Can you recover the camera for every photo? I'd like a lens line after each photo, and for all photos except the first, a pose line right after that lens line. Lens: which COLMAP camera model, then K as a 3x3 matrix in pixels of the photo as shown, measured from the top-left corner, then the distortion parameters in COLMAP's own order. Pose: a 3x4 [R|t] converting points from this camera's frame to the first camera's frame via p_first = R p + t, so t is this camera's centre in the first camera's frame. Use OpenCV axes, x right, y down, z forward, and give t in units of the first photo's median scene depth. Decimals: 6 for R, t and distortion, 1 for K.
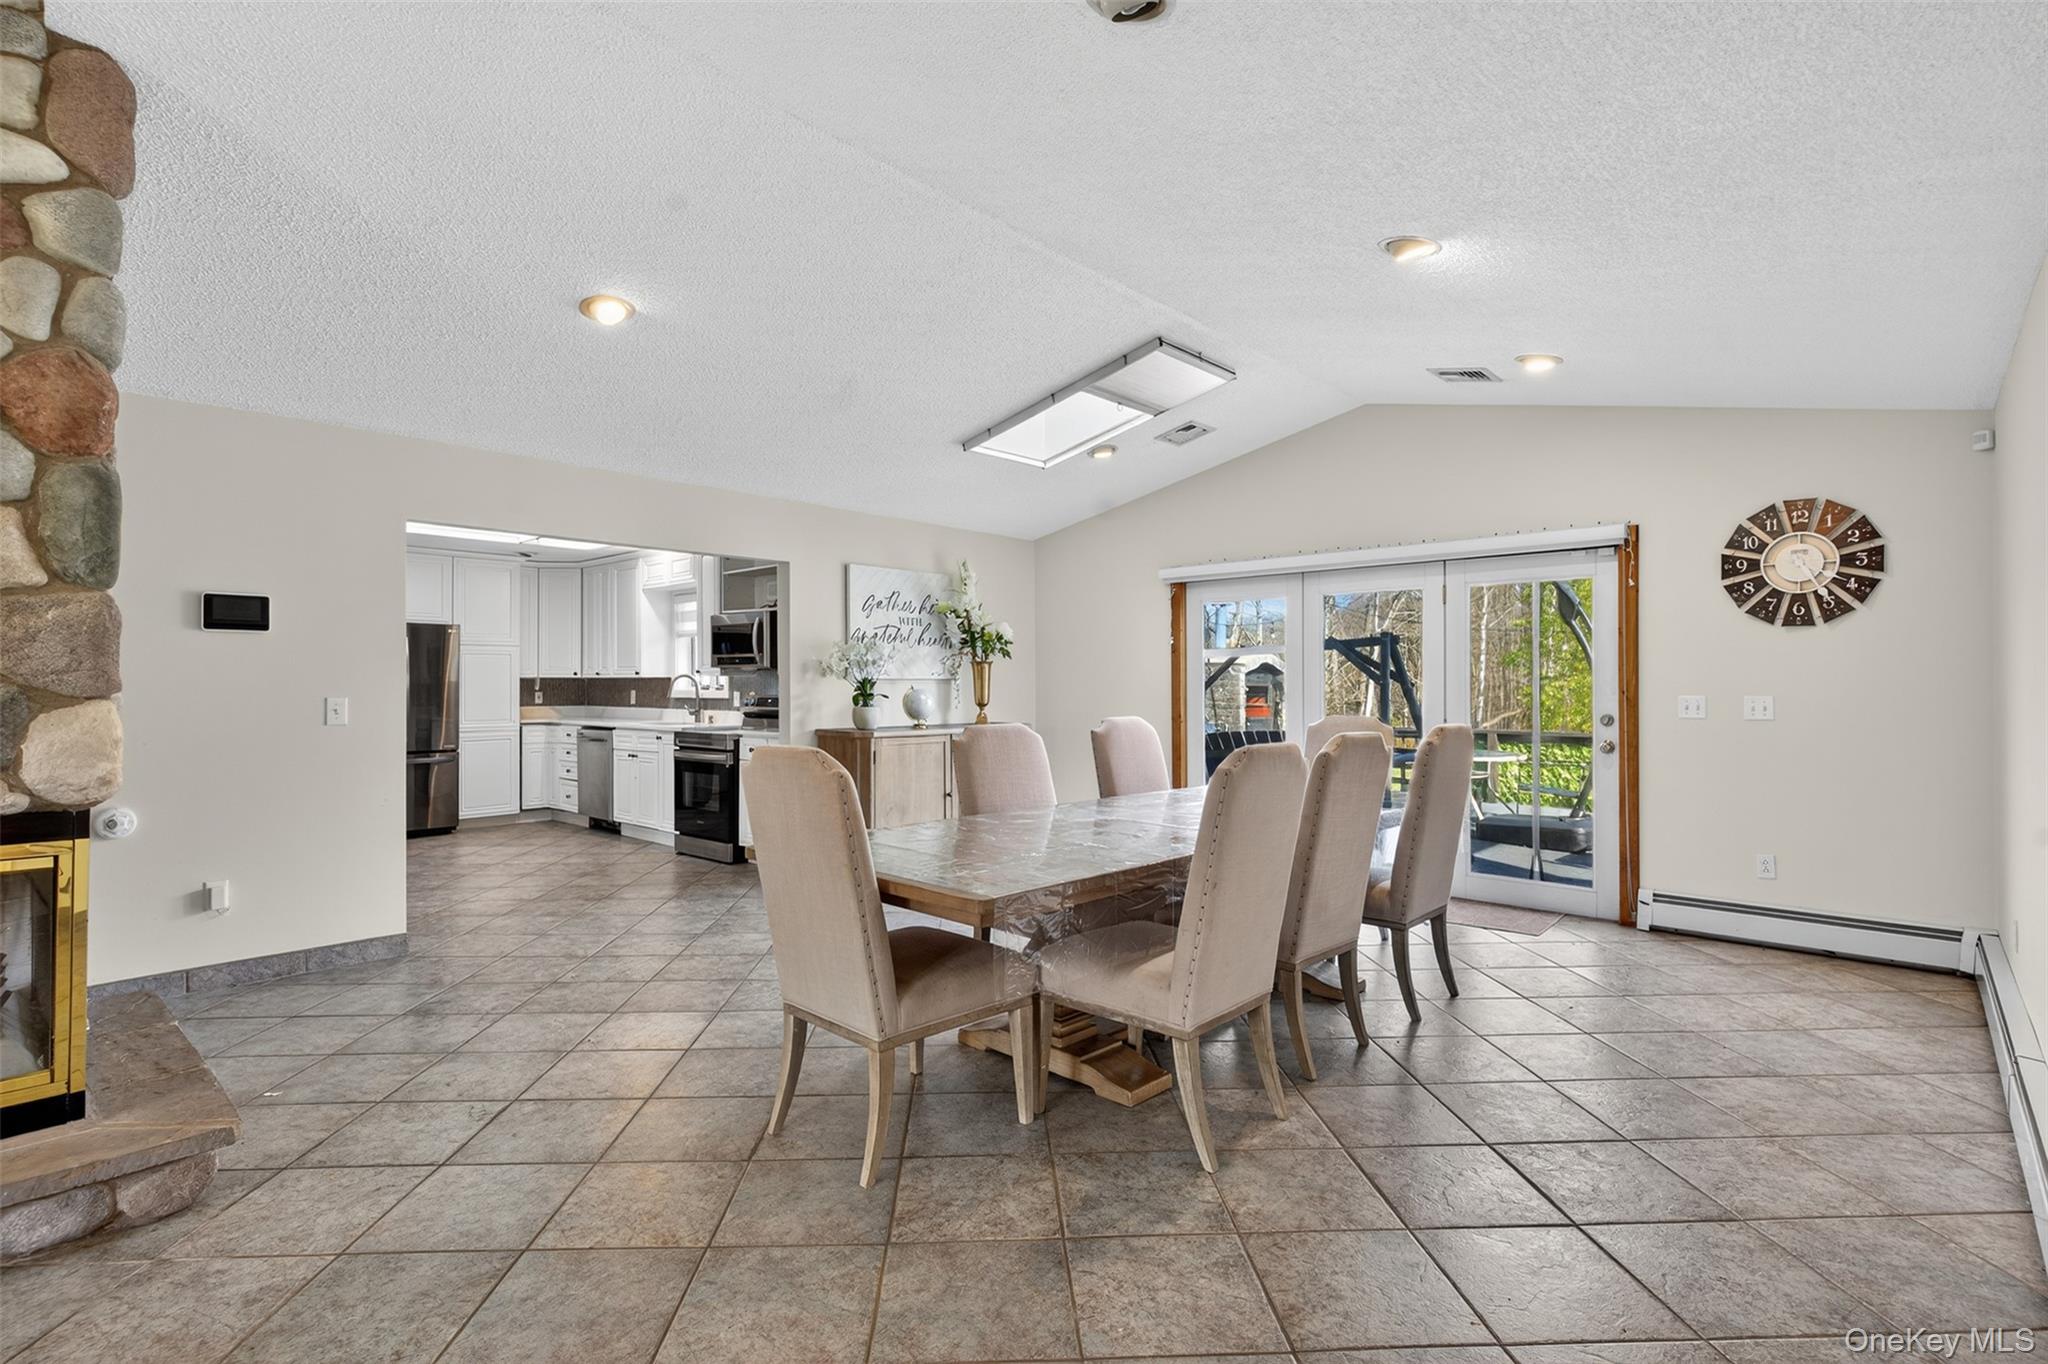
lens RADIAL K [[974.3, 0, 1032.1], [0, 974.3, 674.5], [0, 0, 1]] dist [-0.001583, -0.000692]
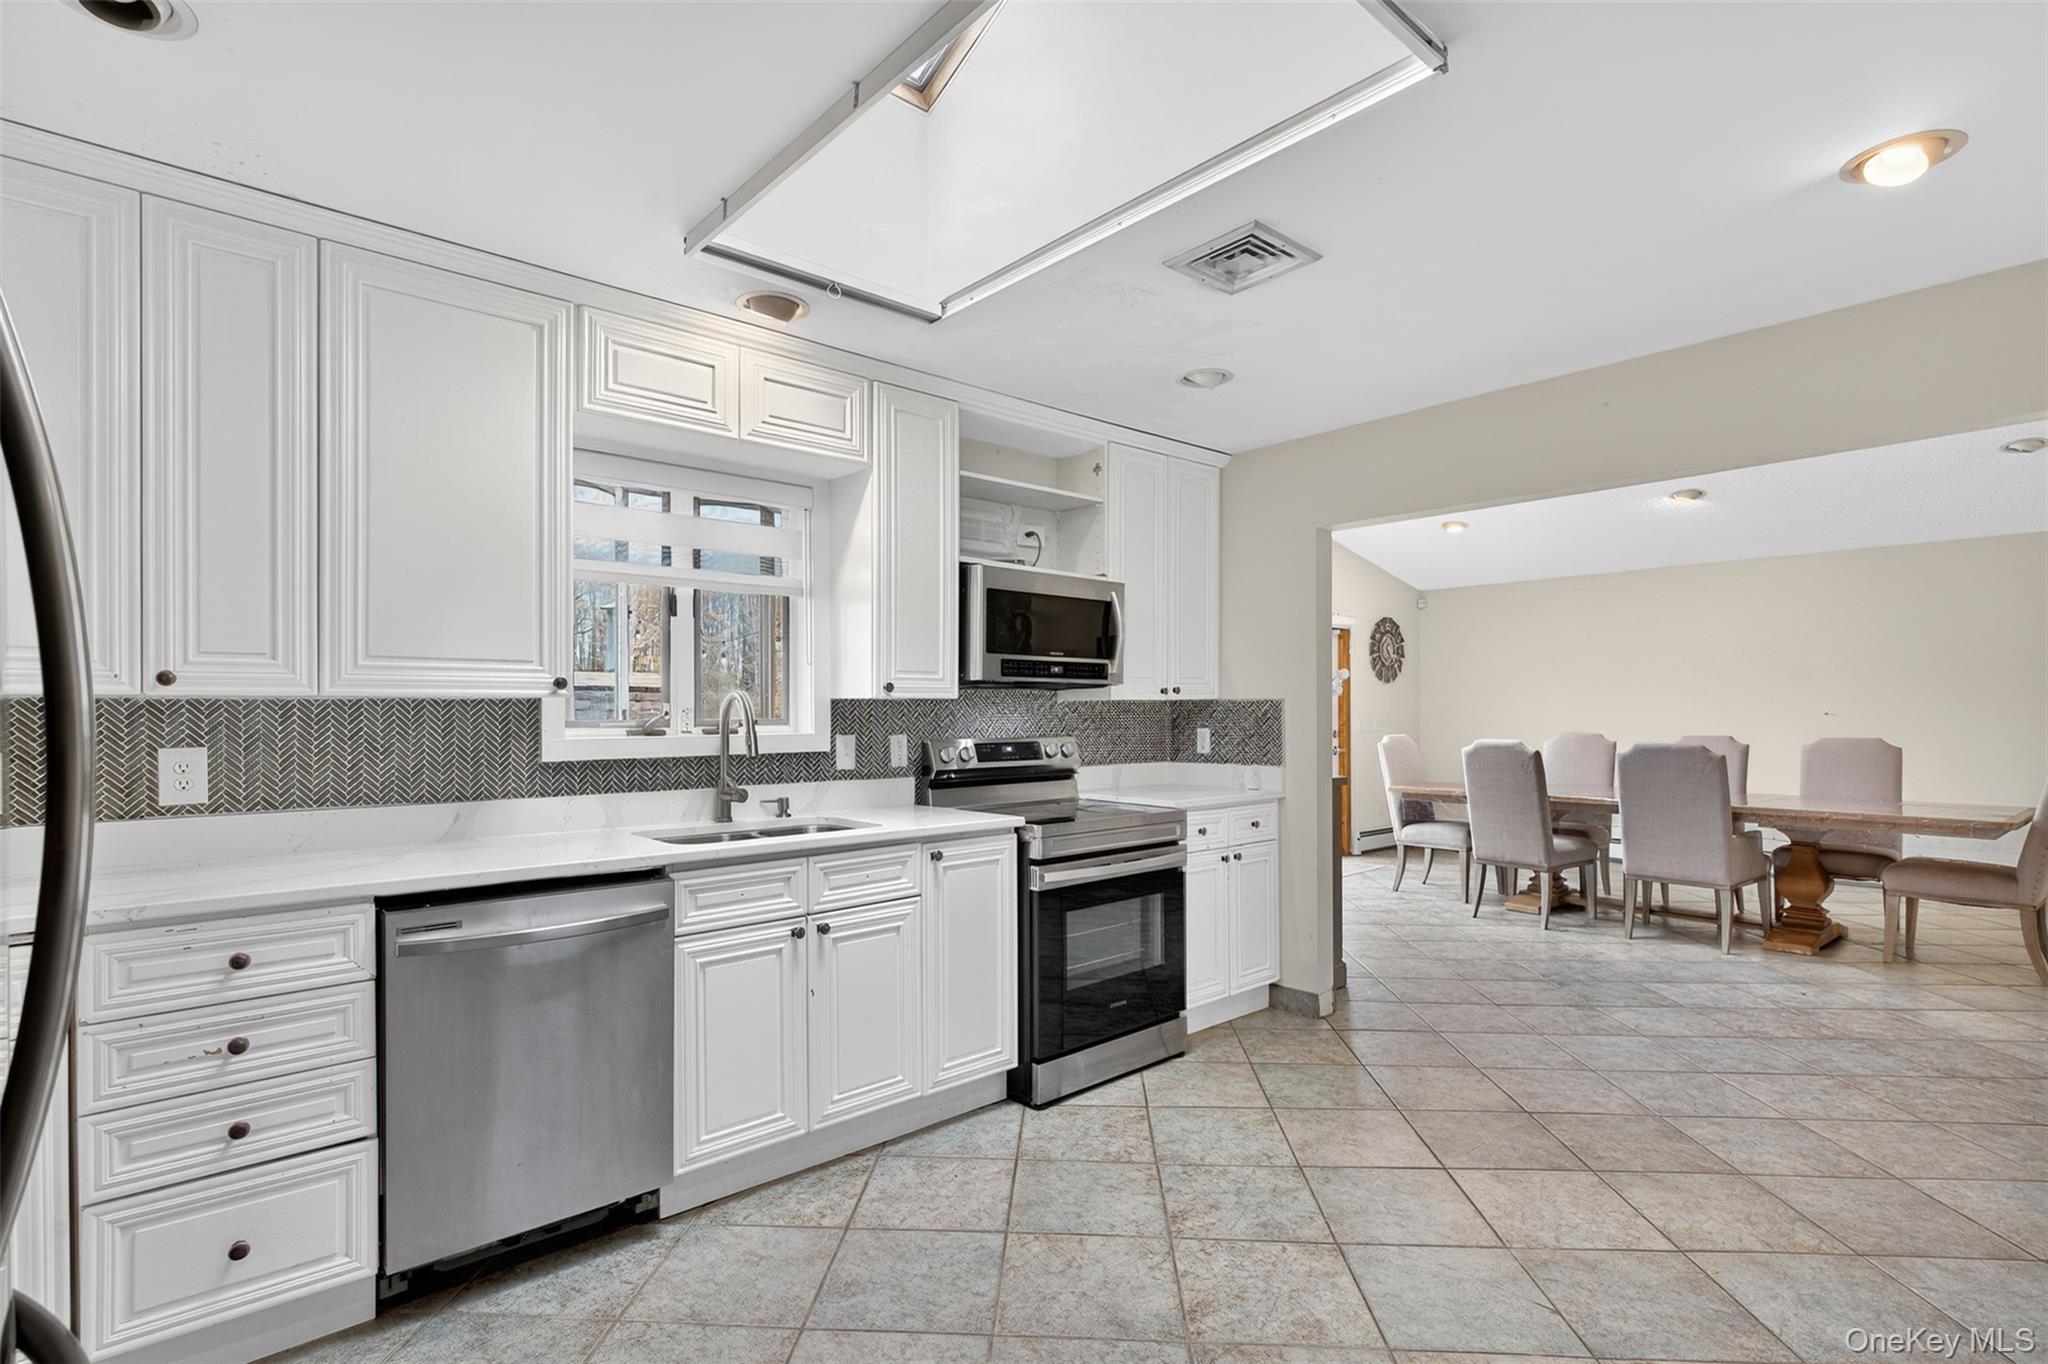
lens RADIAL K [[974.3, 0, 1023.6], [0, 974.3, 696.0], [0, 0, 1]] dist [-0.001583, -0.000692]
pose [[0.120119, 0.017179, 0.992611, -0.699452], [-0.001267, 0.999852, -0.017151, 0.006993], [-0.992759, 0.000802, 0.120123, 0.836935]]
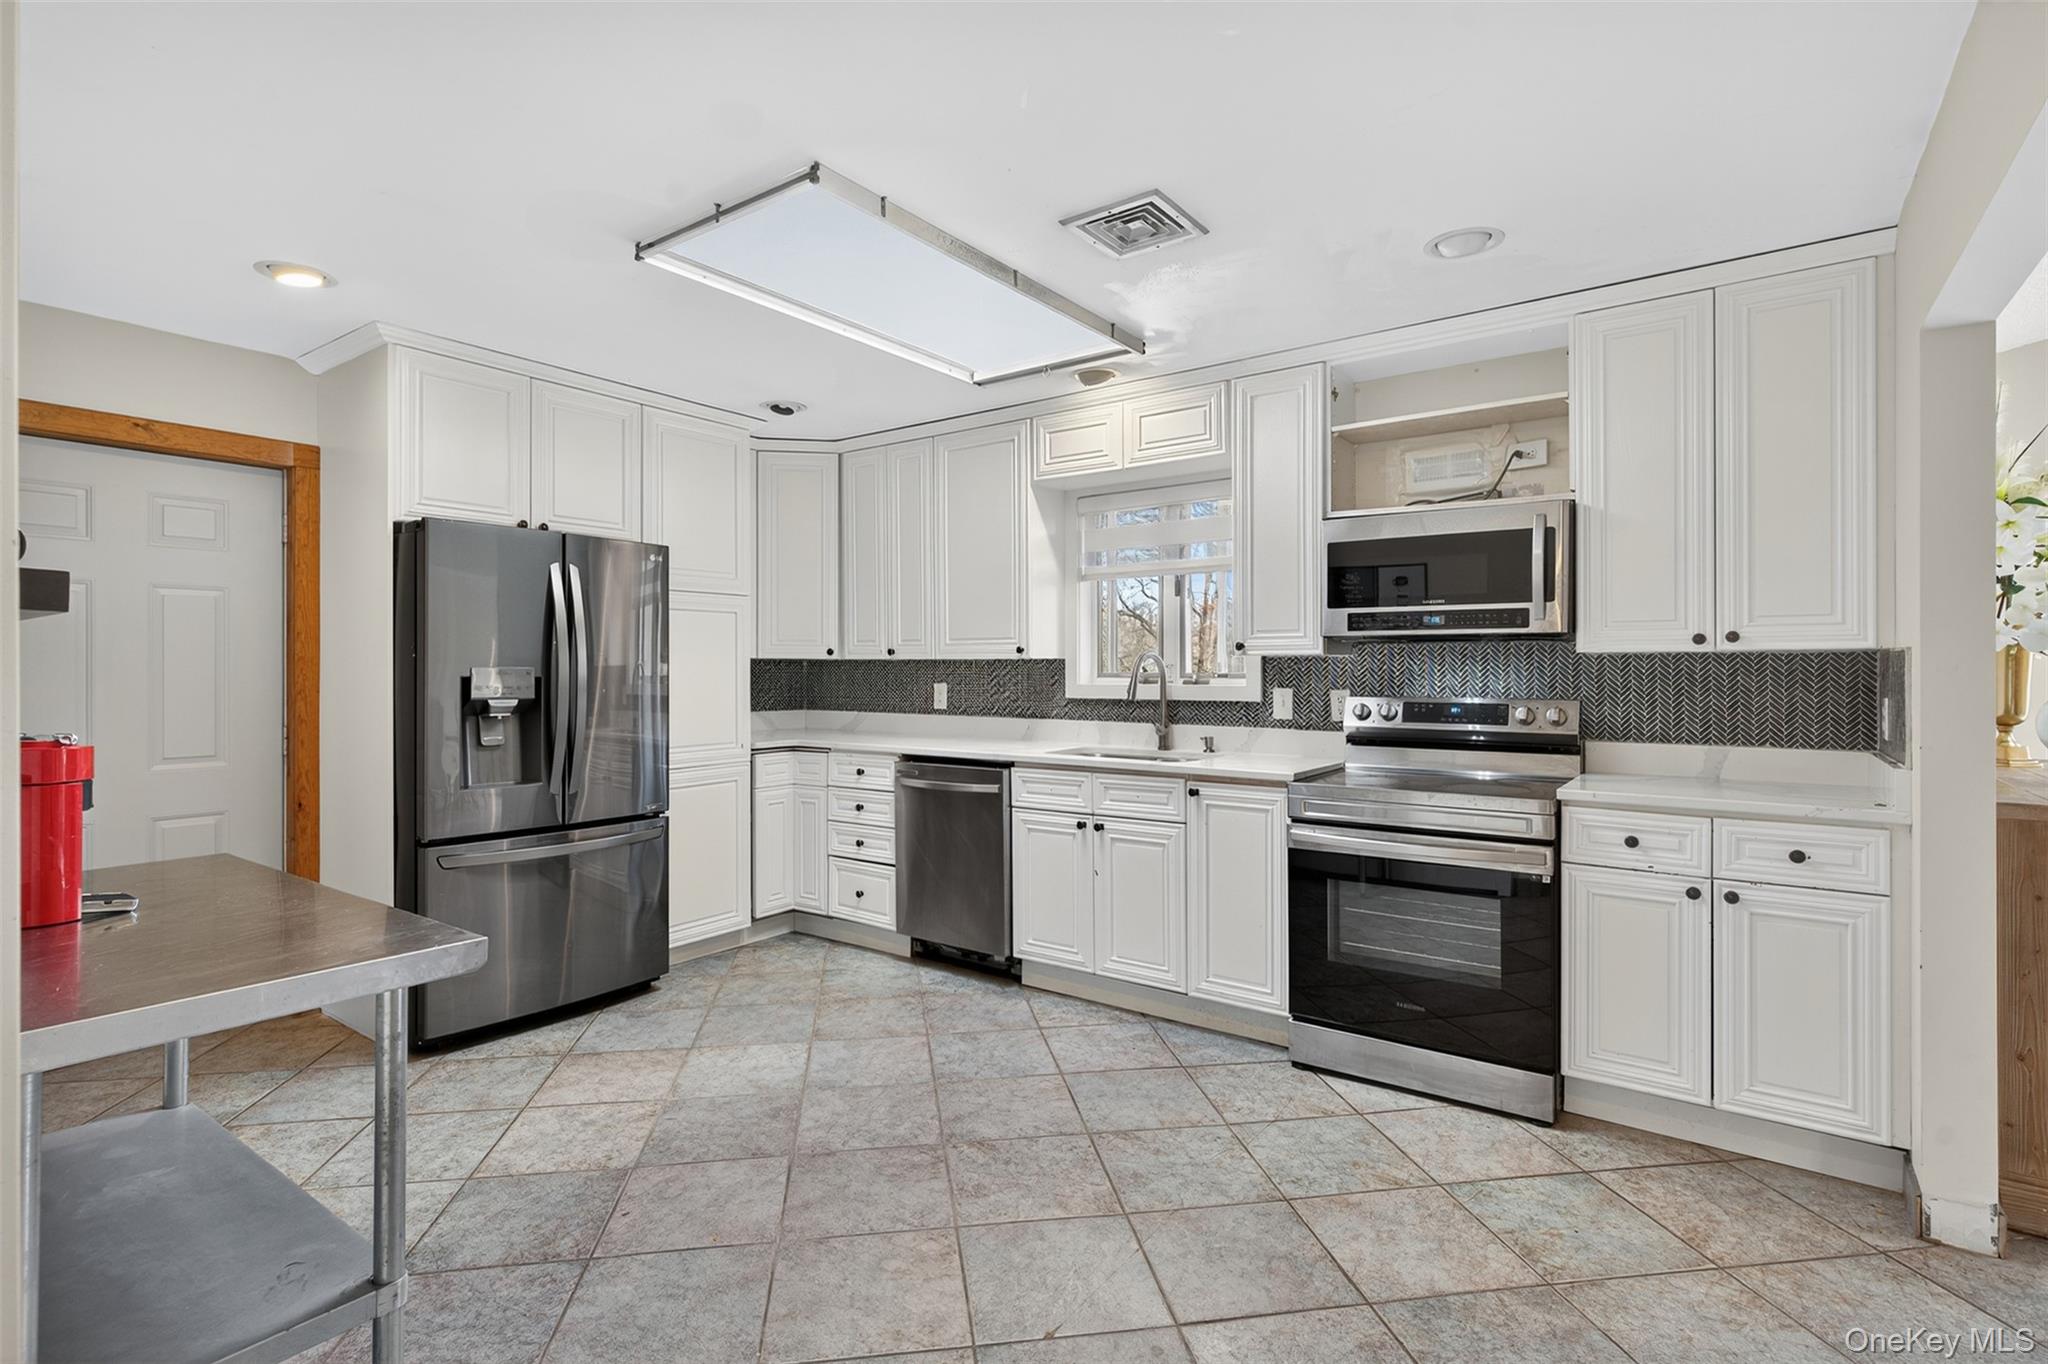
lens RADIAL K [[974.3, 0, 1015.9], [0, 974.3, 665.9], [0, 0, 1]] dist [-0.001583, -0.000692]
pose [[0.995280, 0.003195, 0.096991, -0.464714], [-0.003601, 0.999985, 0.004009, 0.004712], [-0.096976, -0.004340, 0.995277, 0.511308]]
